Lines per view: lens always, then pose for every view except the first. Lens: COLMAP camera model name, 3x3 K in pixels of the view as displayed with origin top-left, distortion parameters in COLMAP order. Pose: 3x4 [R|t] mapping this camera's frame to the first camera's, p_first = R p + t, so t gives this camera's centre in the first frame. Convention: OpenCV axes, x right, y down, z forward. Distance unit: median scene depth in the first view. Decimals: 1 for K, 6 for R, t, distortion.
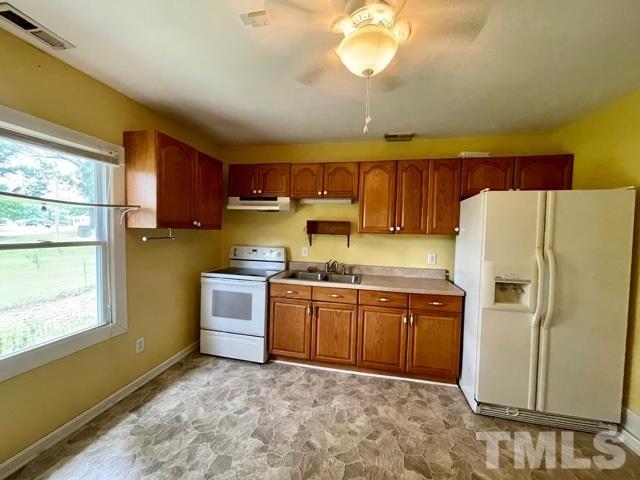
lens RADIAL K [[257.5, 0, 318.1], [0, 257.5, 240.5], [0, 0, 1]] dist [0.002240, -0.000015]
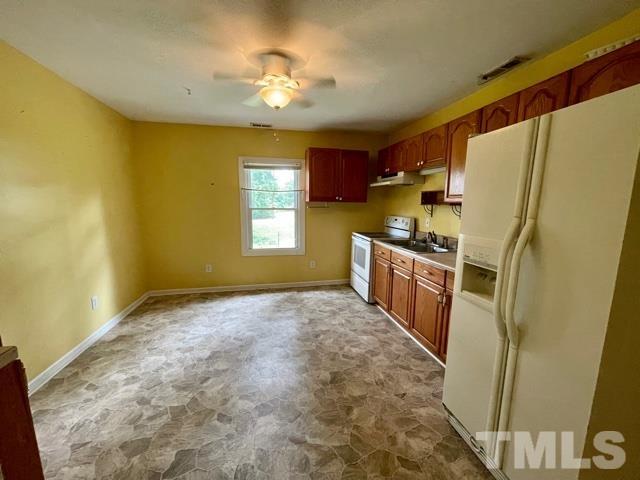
lens RADIAL K [[257.5, 0, 319.0], [0, 257.5, 238.9], [0, 0, 1]] dist [0.002240, -0.000015]
pose [[0.414627, 0.106638, -0.903722, 0.941554], [-0.034913, 0.994243, 0.101301, 0.026039], [0.909321, -0.010451, 0.415963, 0.246040]]
